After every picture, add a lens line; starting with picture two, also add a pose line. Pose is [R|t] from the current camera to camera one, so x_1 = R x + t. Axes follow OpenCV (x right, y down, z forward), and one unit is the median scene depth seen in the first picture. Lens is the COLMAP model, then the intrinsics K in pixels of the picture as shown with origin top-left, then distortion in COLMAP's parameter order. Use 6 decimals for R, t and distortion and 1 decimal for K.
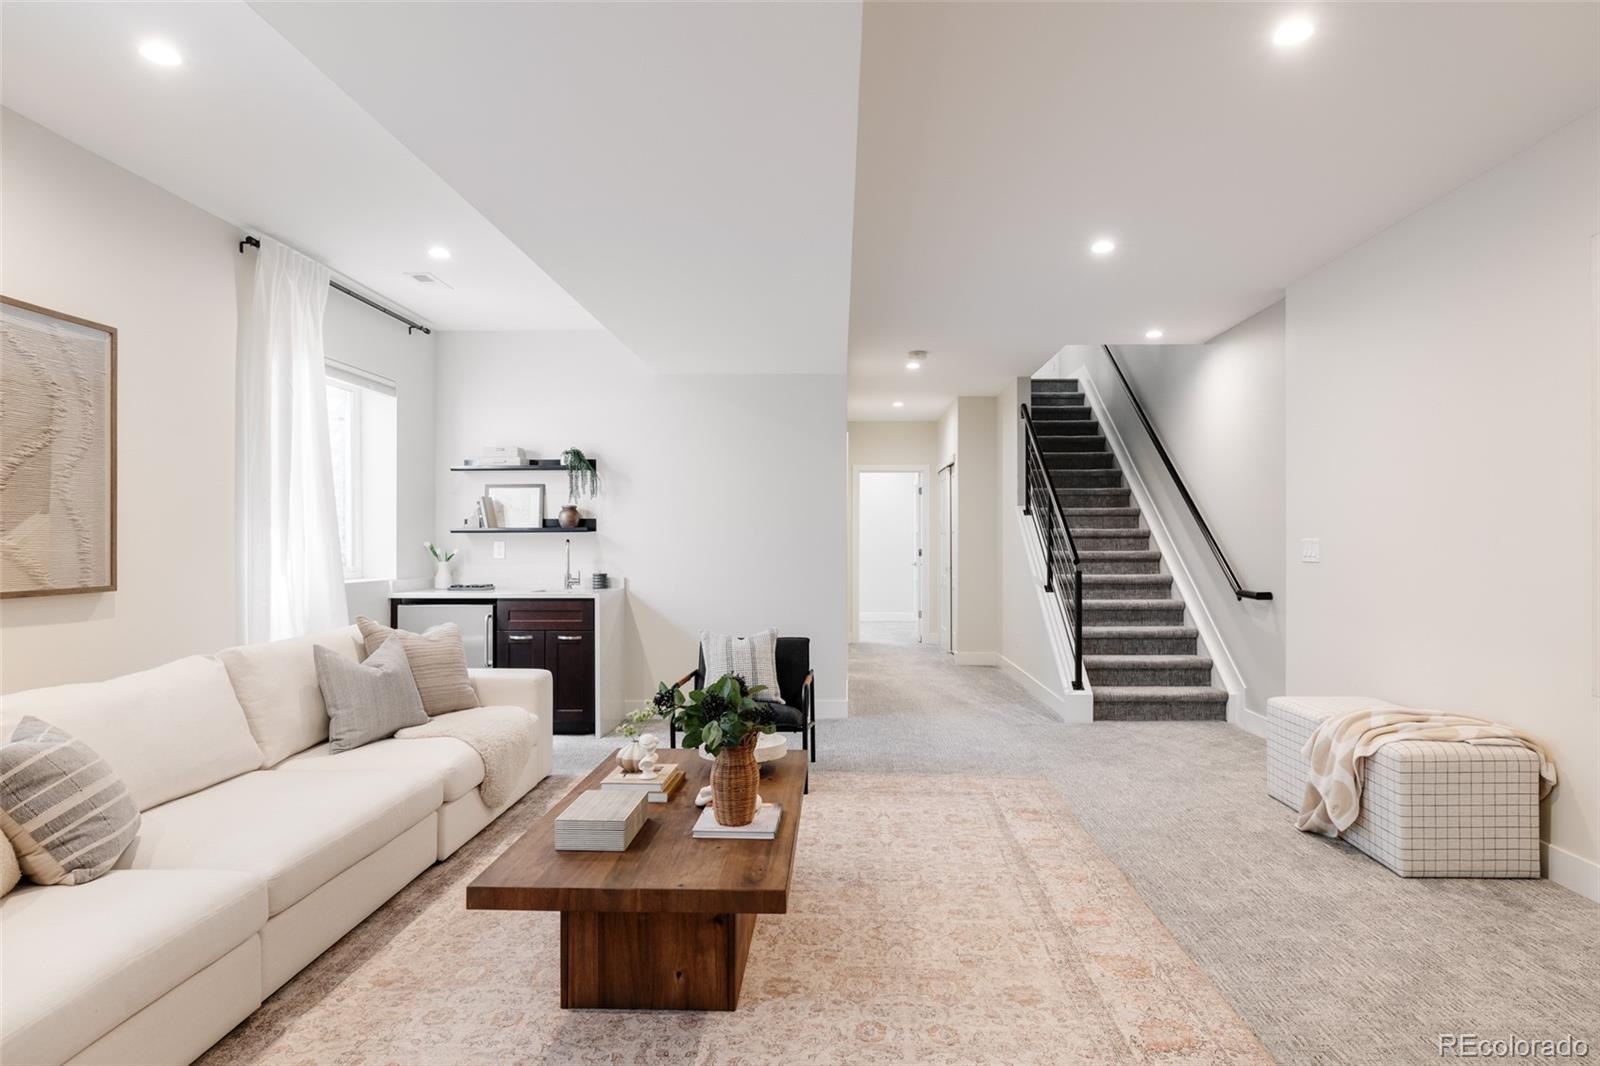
lens RADIAL K [[912.5, 0, 800.0], [0, 912.5, 533.0], [0, 0, 1]] dist [0.000206, 0.000101]
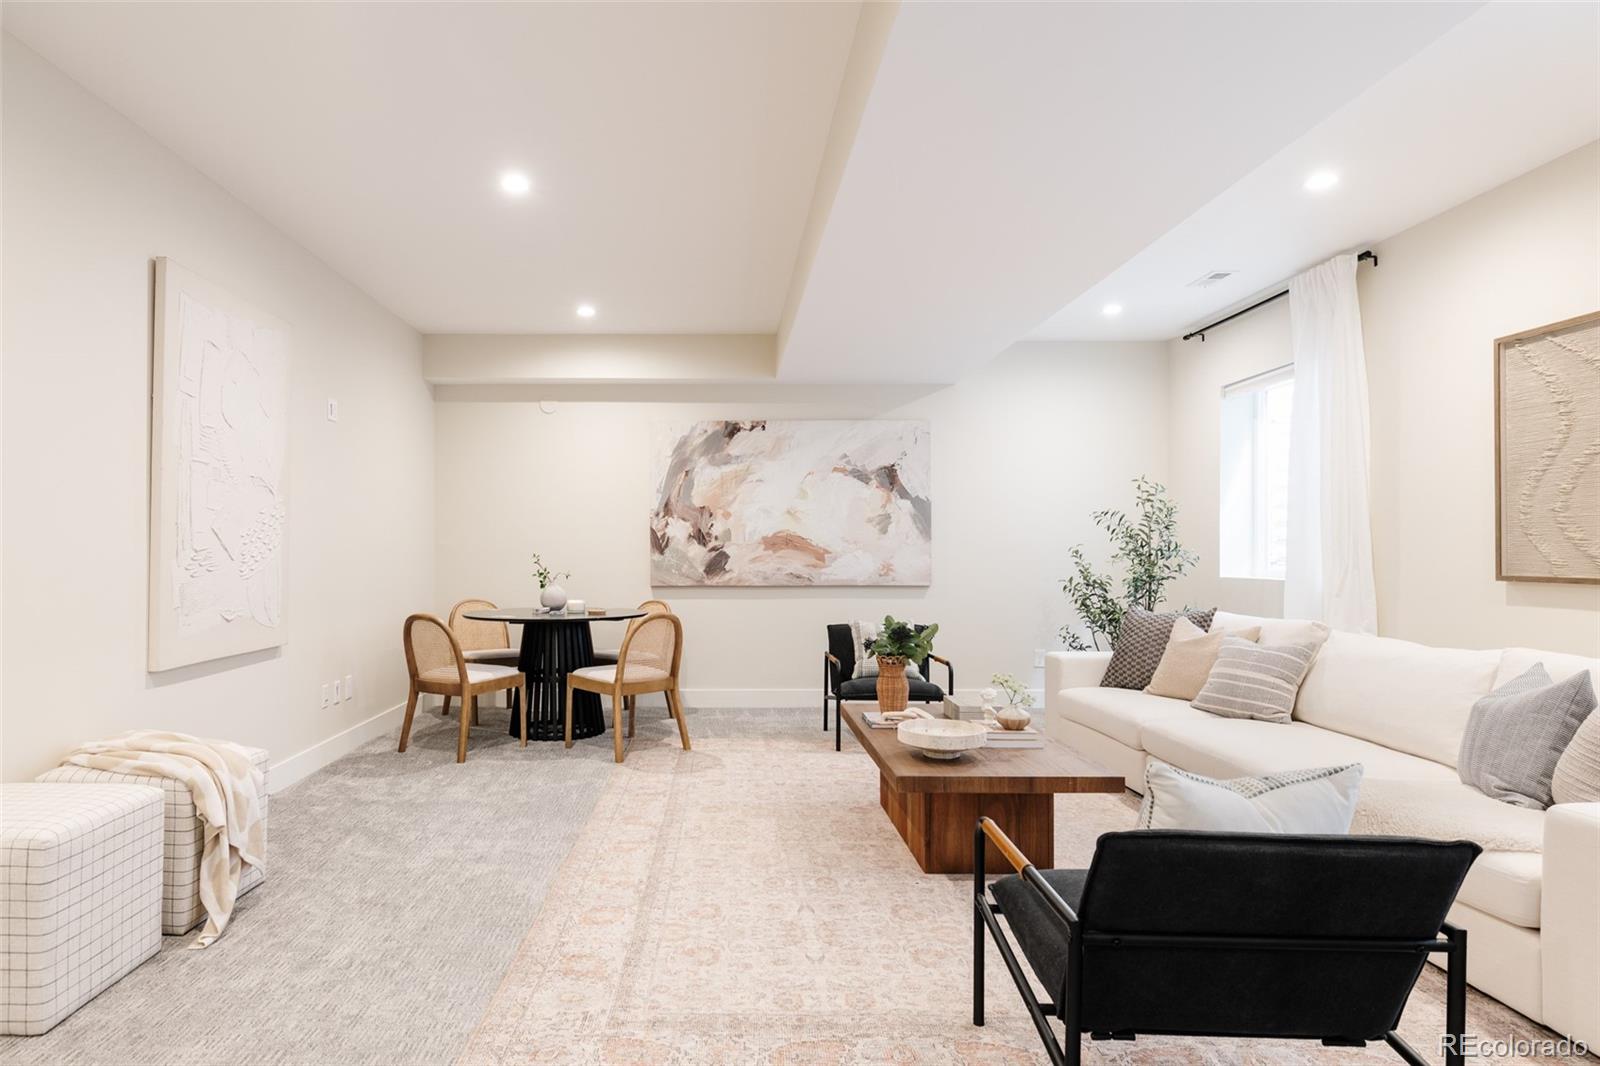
lens RADIAL K [[912.5, 0, 800.0], [0, 912.5, 533.0], [0, 0, 1]] dist [0.000206, 0.000101]
pose [[-0.991592, -0.004432, -0.129329, 0.224740], [-0.000702, 0.999583, -0.028866, 0.041488], [0.129403, -0.028533, -0.991181, 1.980211]]
